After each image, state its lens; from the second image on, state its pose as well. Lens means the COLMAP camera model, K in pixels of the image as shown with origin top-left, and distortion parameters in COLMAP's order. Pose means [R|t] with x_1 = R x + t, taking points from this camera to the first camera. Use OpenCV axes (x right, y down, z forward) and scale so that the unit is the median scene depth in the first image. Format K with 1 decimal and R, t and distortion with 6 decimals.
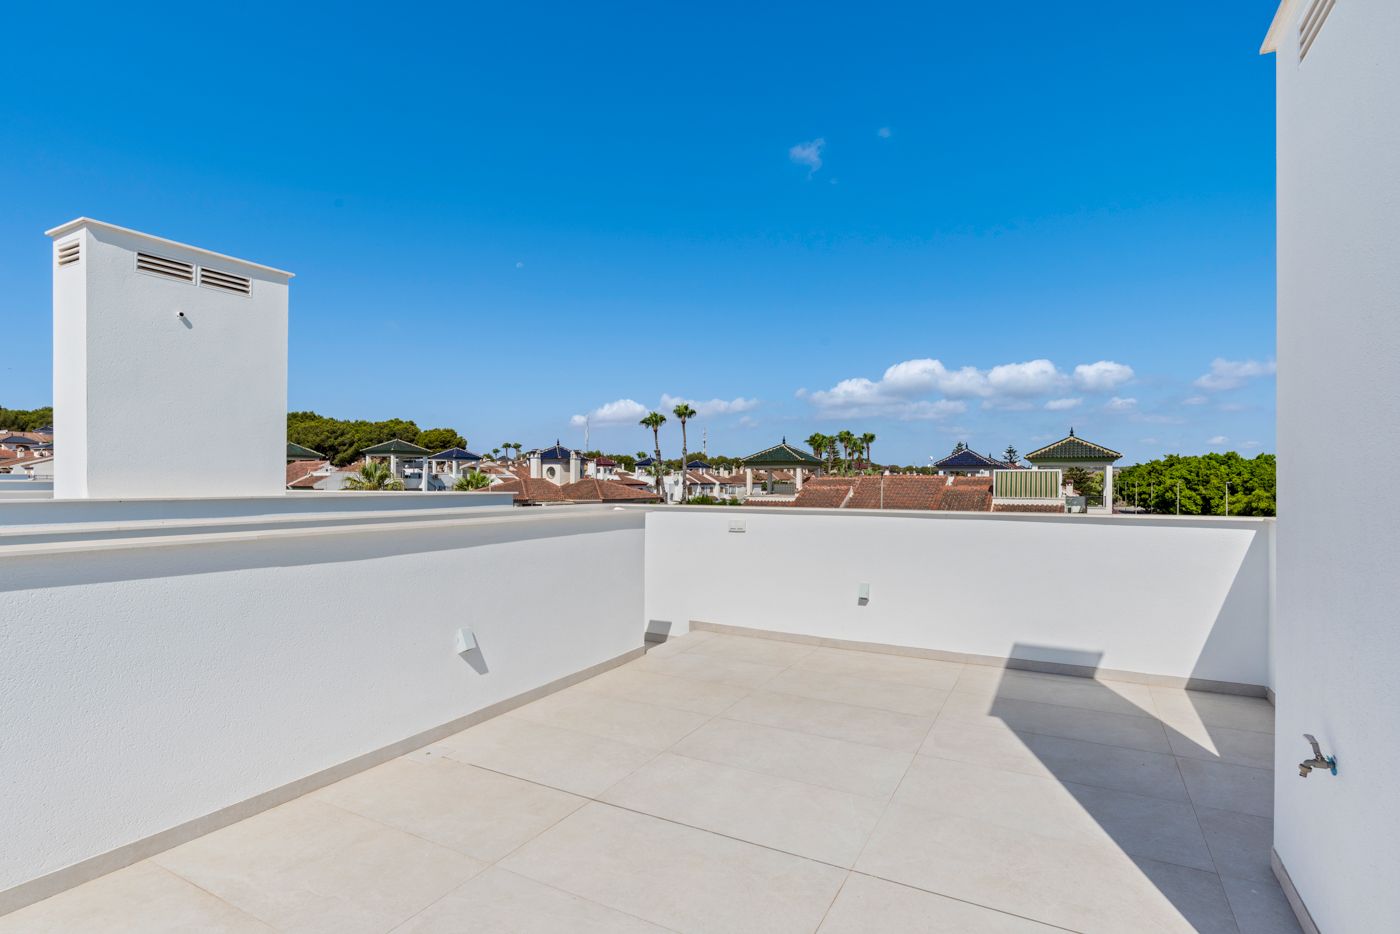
lens RADIAL K [[660.5, 0, 713.9], [0, 660.5, 484.1], [0, 0, 1]] dist [0.003715, 0.000605]
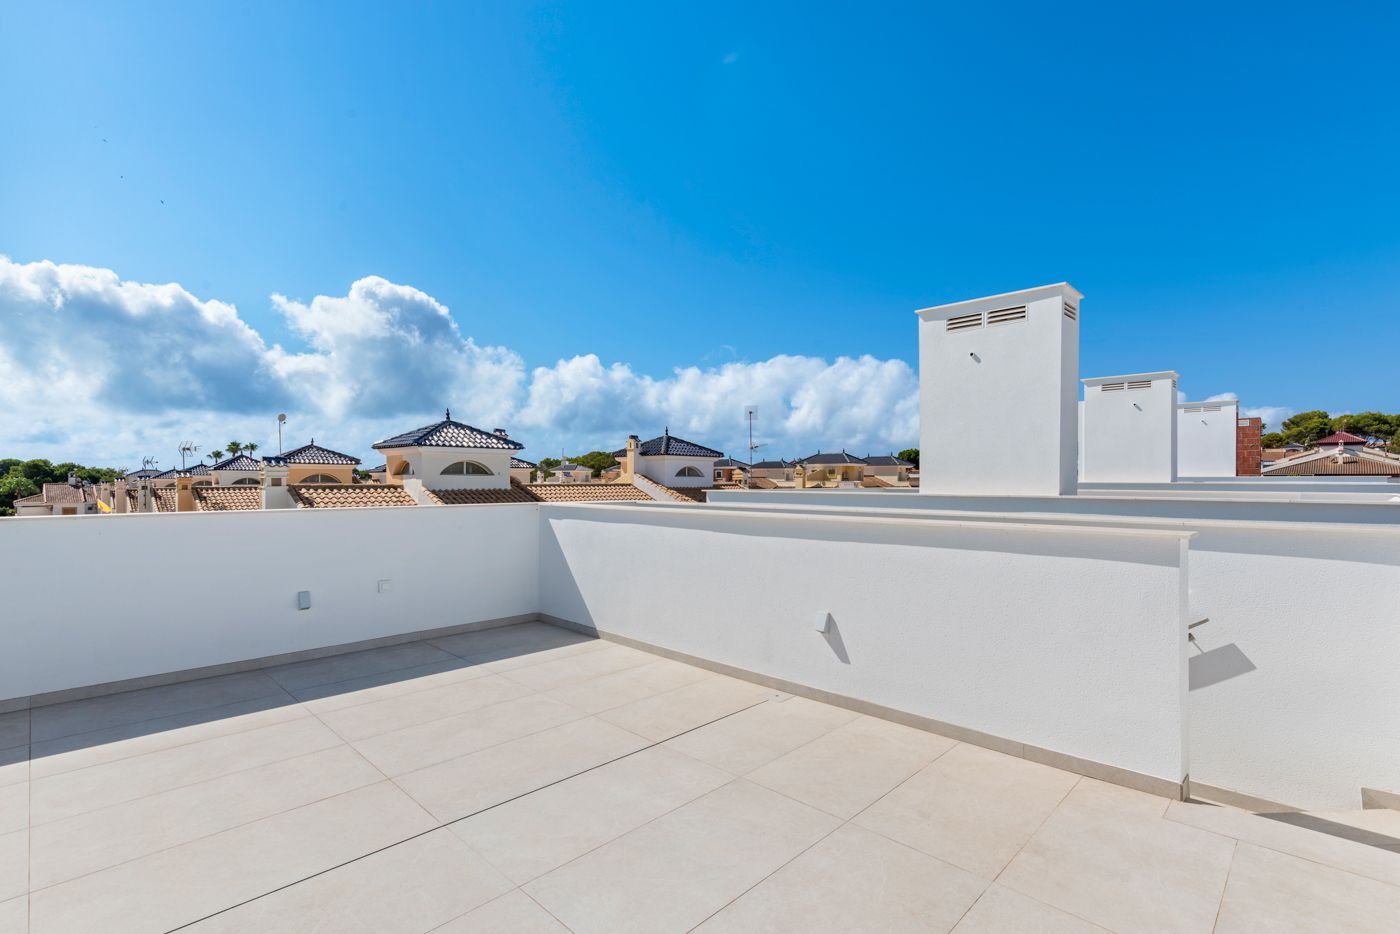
lens RADIAL K [[660.5, 0, 713.9], [0, 660.5, 484.1], [0, 0, 1]] dist [0.003715, 0.000605]
pose [[-0.271095, 0.004502, -0.962542, 0.533252], [-0.001583, 0.999986, 0.005123, -0.006238], [0.962551, 0.002913, -0.271084, 0.787125]]
